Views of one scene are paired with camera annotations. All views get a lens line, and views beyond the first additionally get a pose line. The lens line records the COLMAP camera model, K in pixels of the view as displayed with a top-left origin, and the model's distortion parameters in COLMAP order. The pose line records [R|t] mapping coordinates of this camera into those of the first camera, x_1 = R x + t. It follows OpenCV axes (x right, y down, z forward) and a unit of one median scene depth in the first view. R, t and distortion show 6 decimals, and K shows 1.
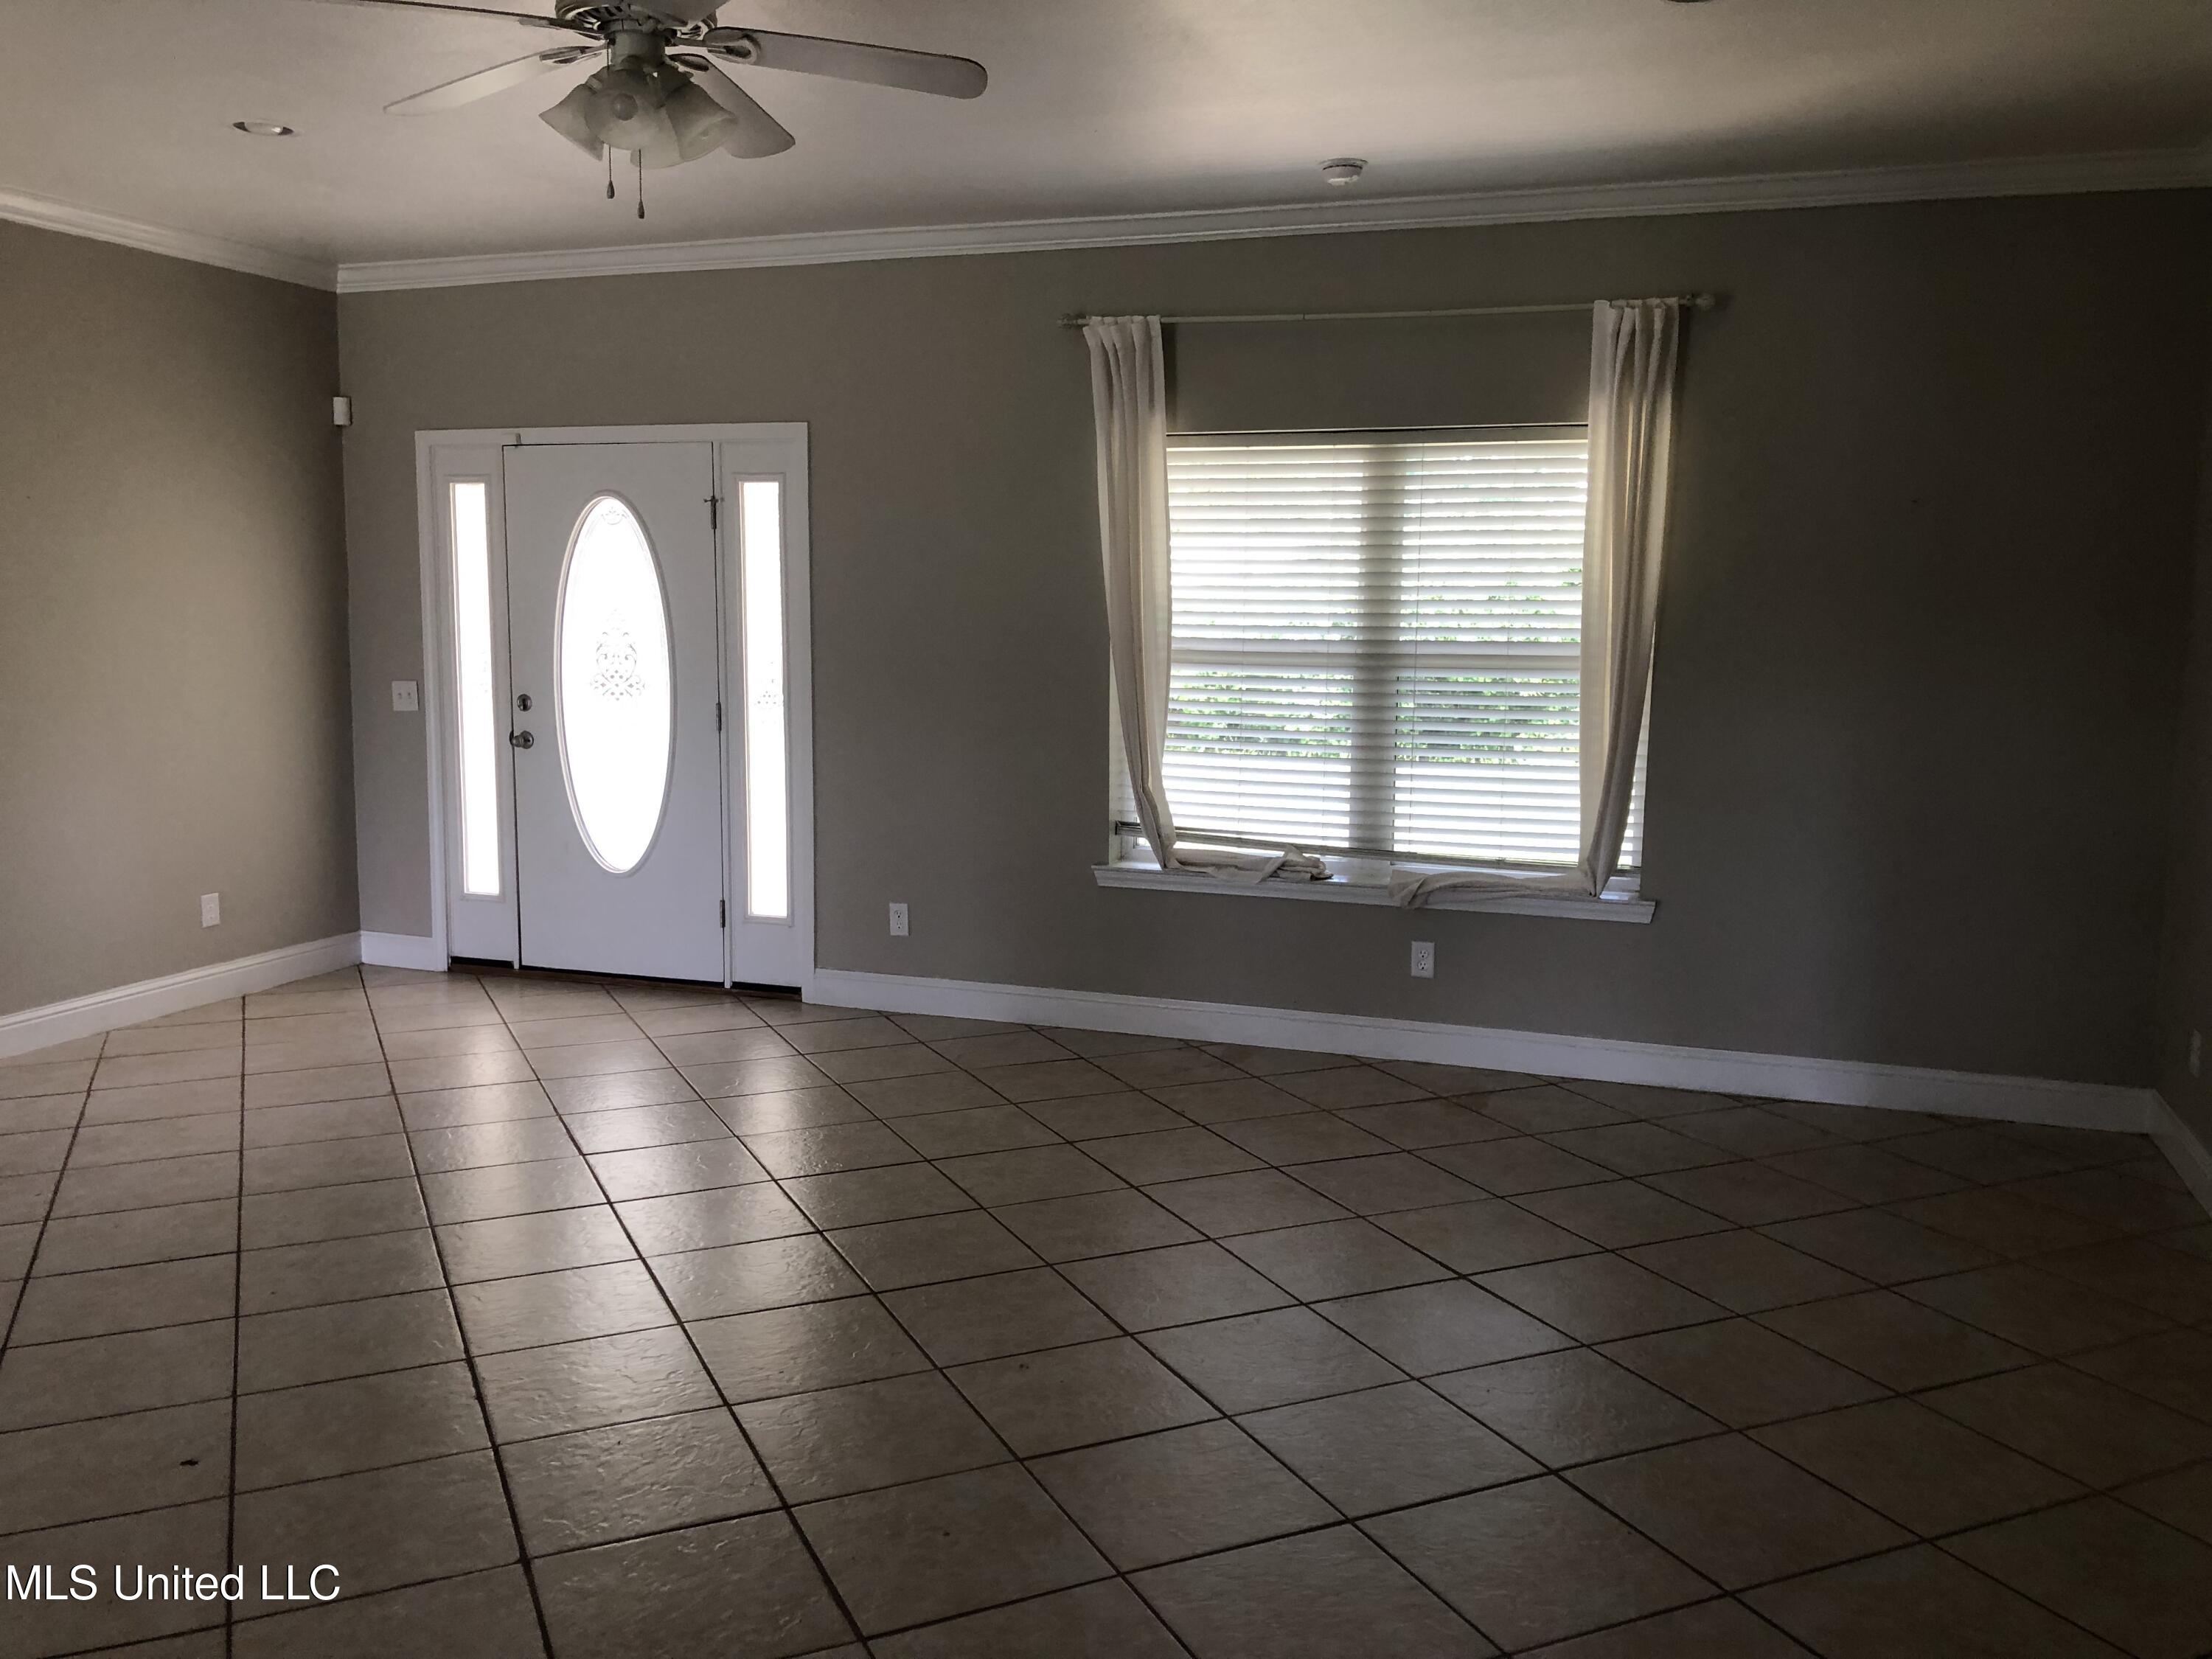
lens RADIAL K [[1798.9, 0, 1123.5], [0, 1798.9, 806.0], [0, 0, 1]] dist [0.023115, -0.036686]
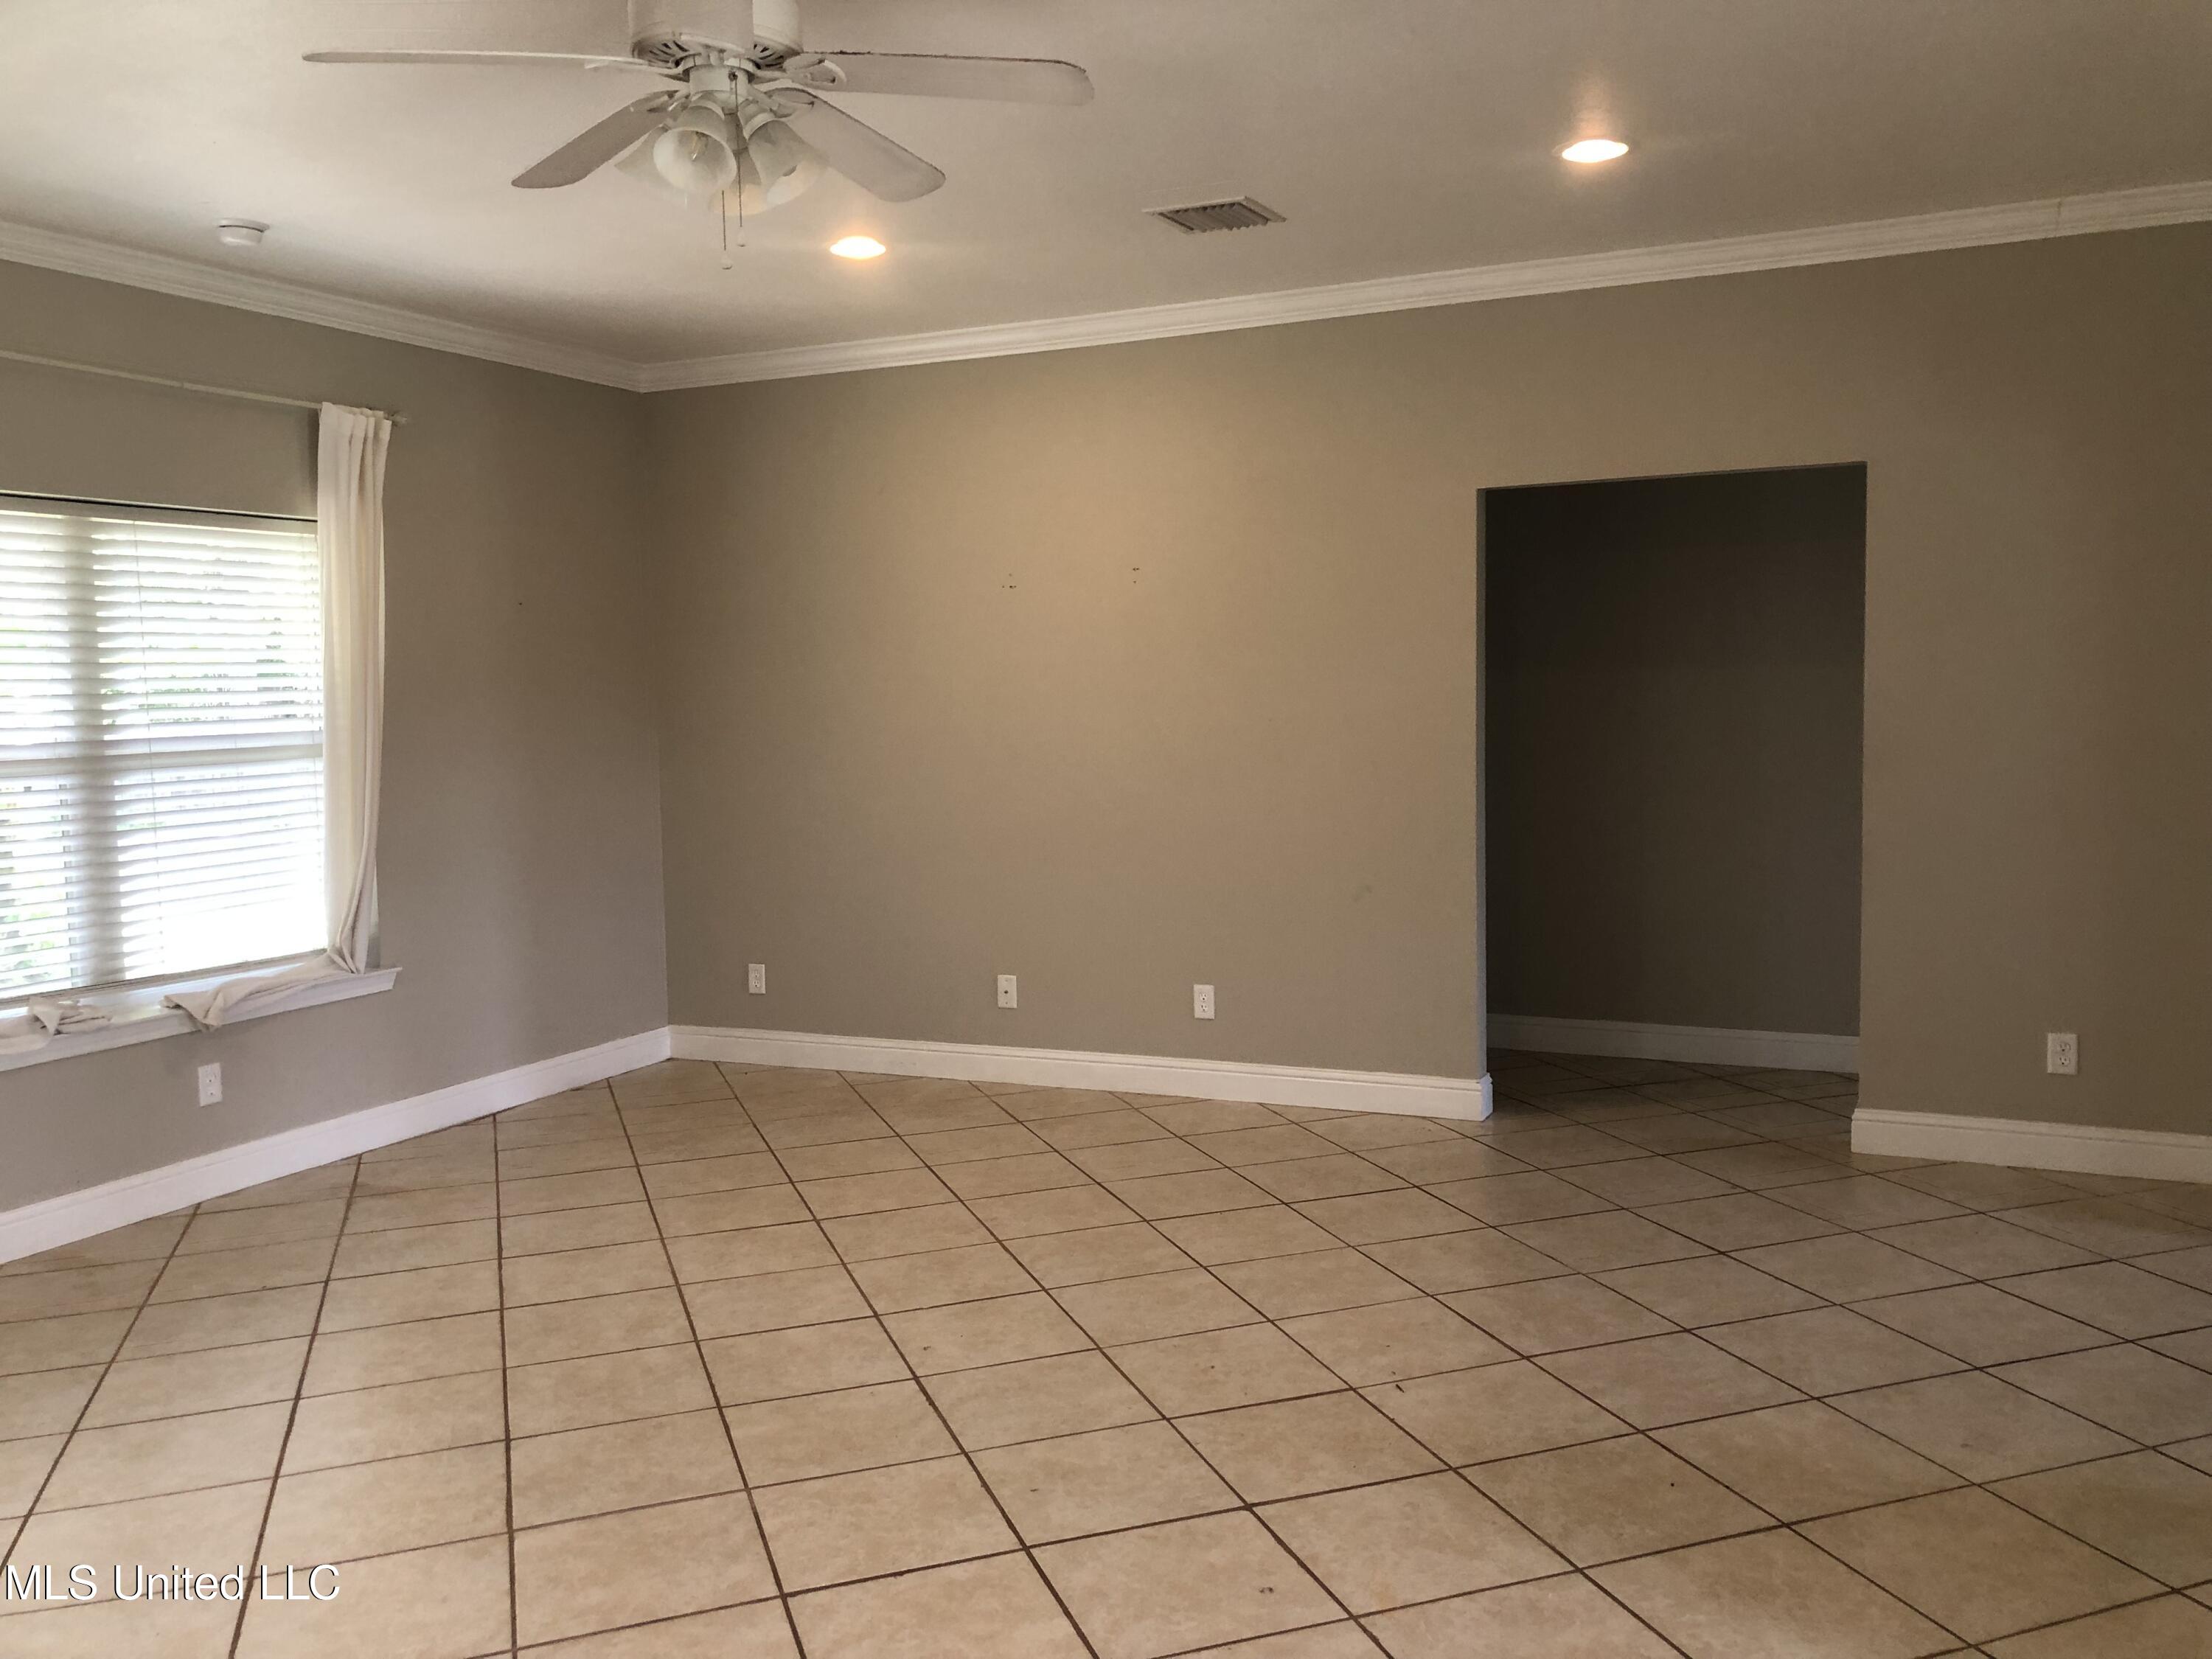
lens RADIAL K [[1798.9, 0, 1120.8], [0, 1798.9, 813.0], [0, 0, 1]] dist [0.023115, -0.036686]
pose [[0.088695, -0.086712, 0.992277, -0.647456], [0.136695, 0.987837, 0.074106, -0.051993], [-0.986635, 0.129066, 0.099469, 0.407782]]
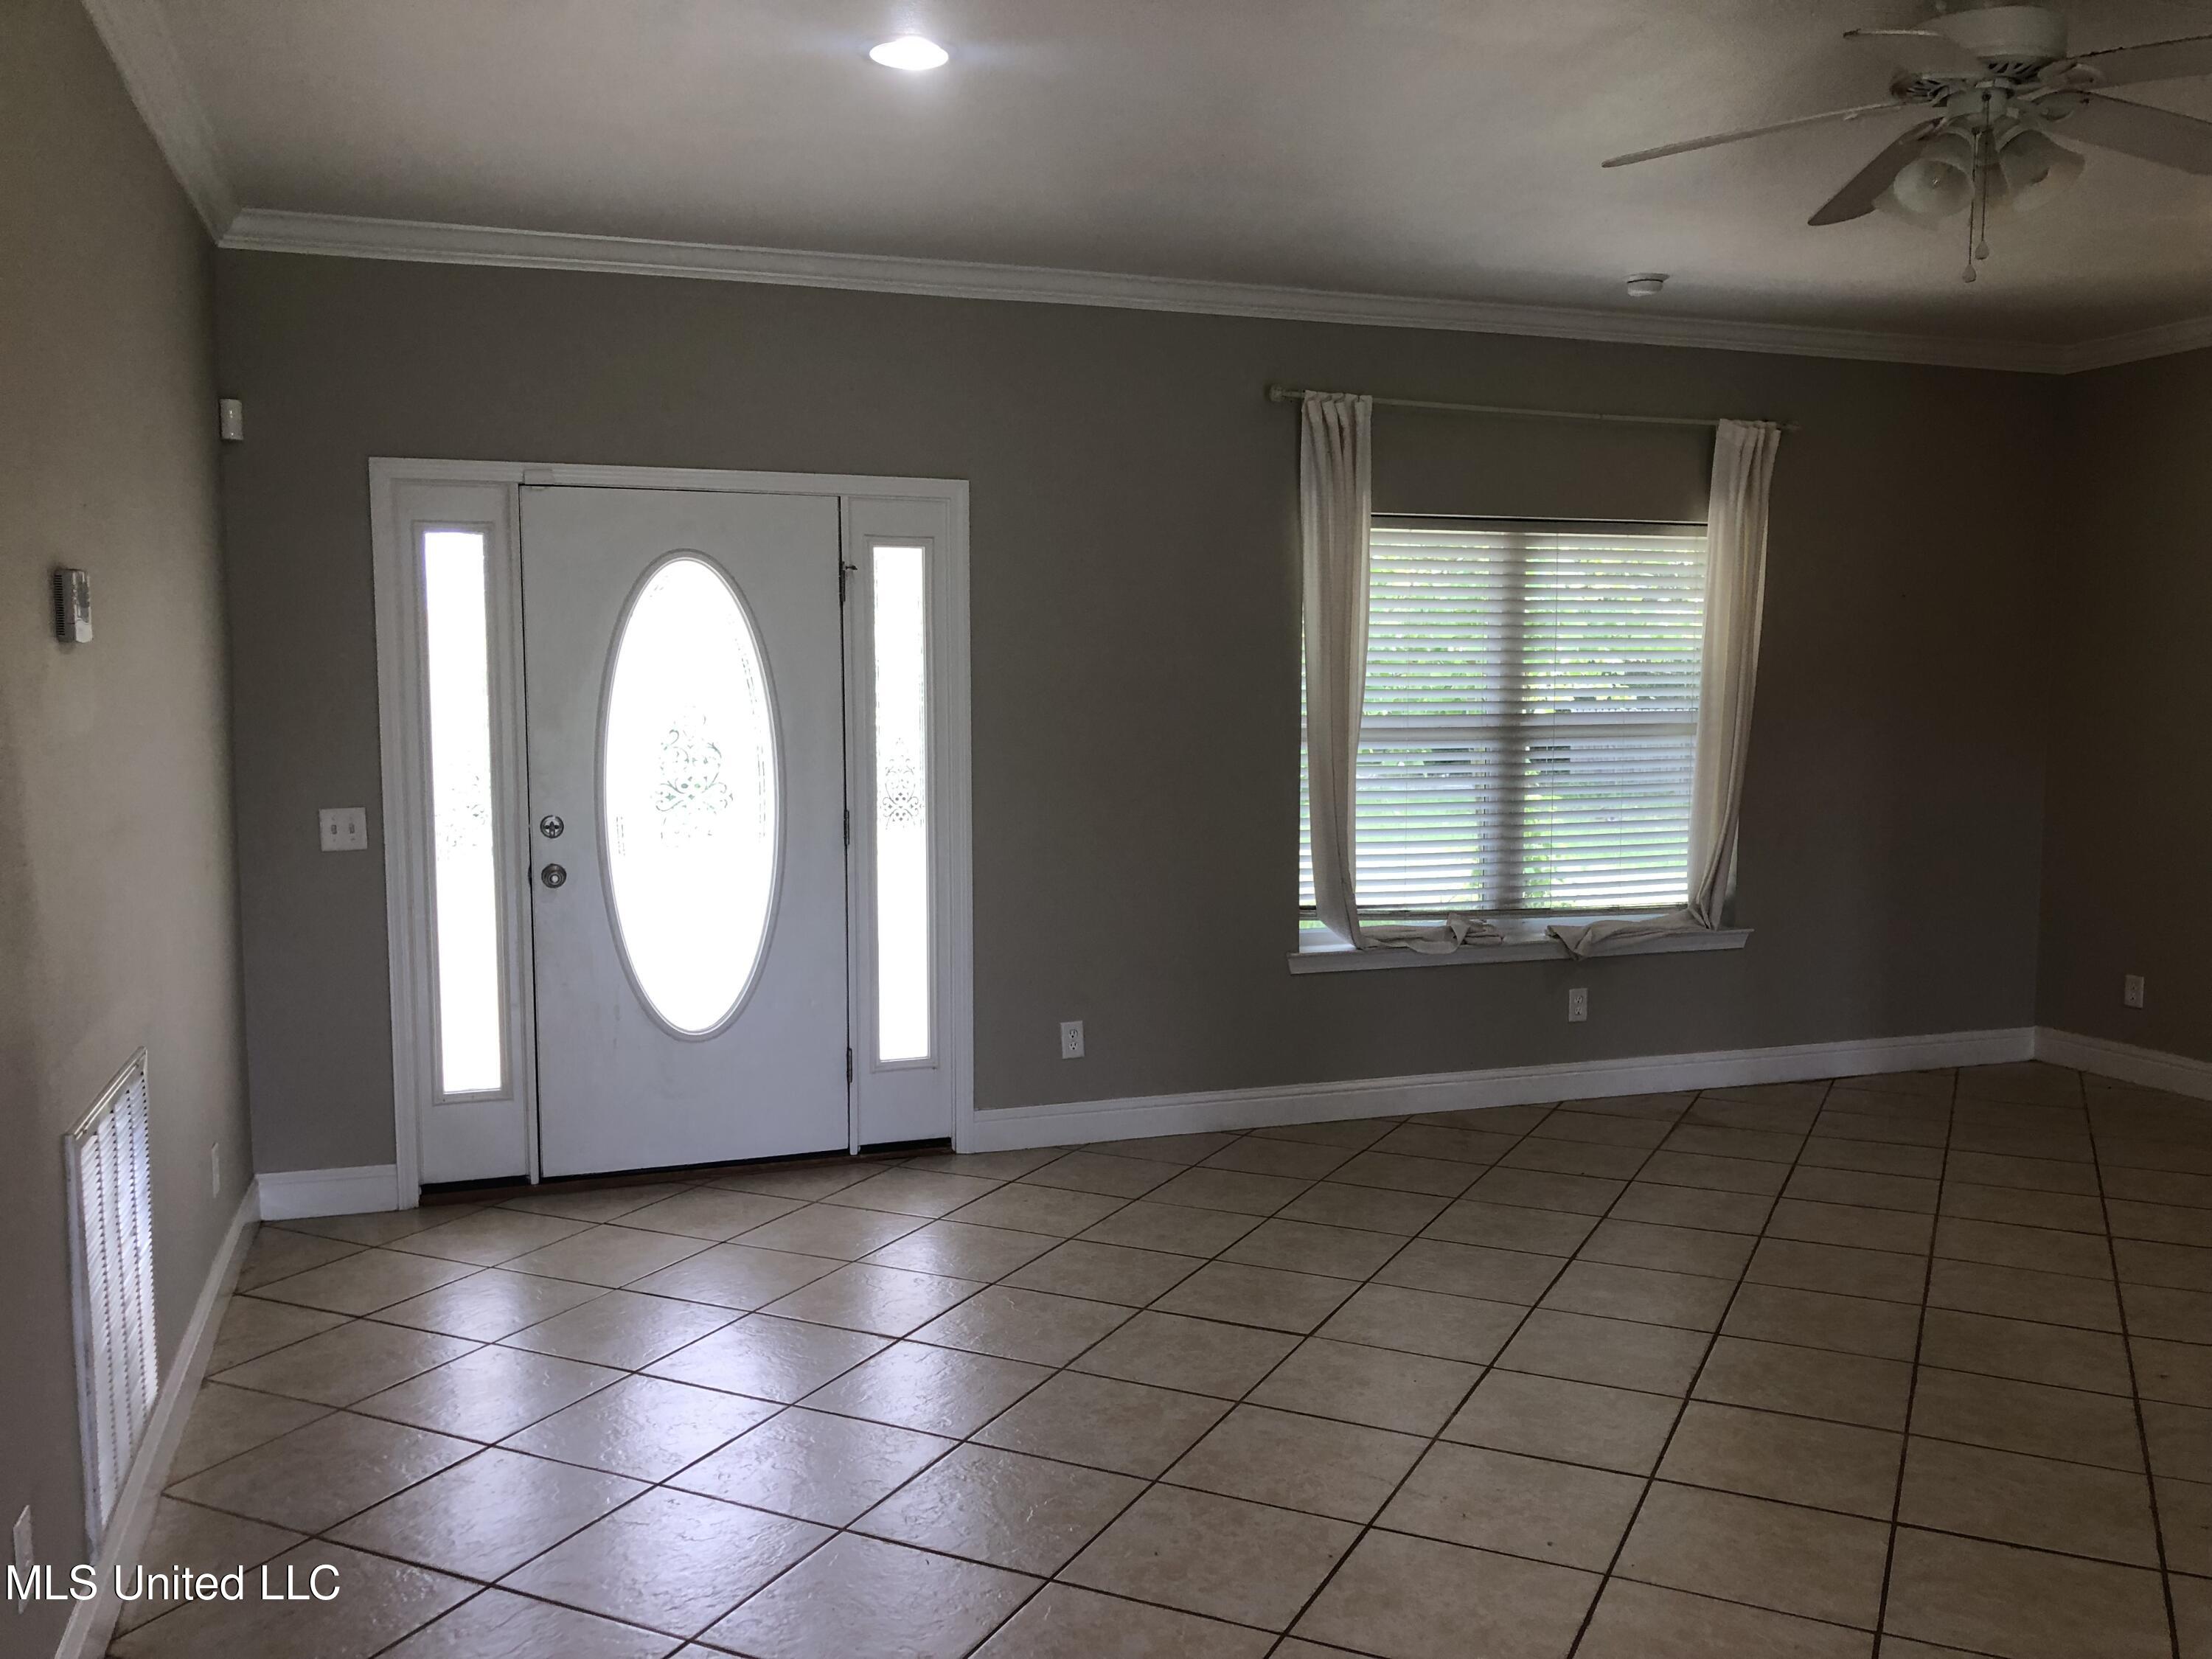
lens RADIAL K [[1798.9, 0, 1112.1], [0, 1798.9, 838.4], [0, 0, 1]] dist [0.023115, -0.036686]
pose [[0.781061, -0.066274, 0.620928, -0.681757], [0.082353, 0.996599, 0.002780, -0.038844], [-0.619000, 0.048964, 0.783863, 0.293404]]
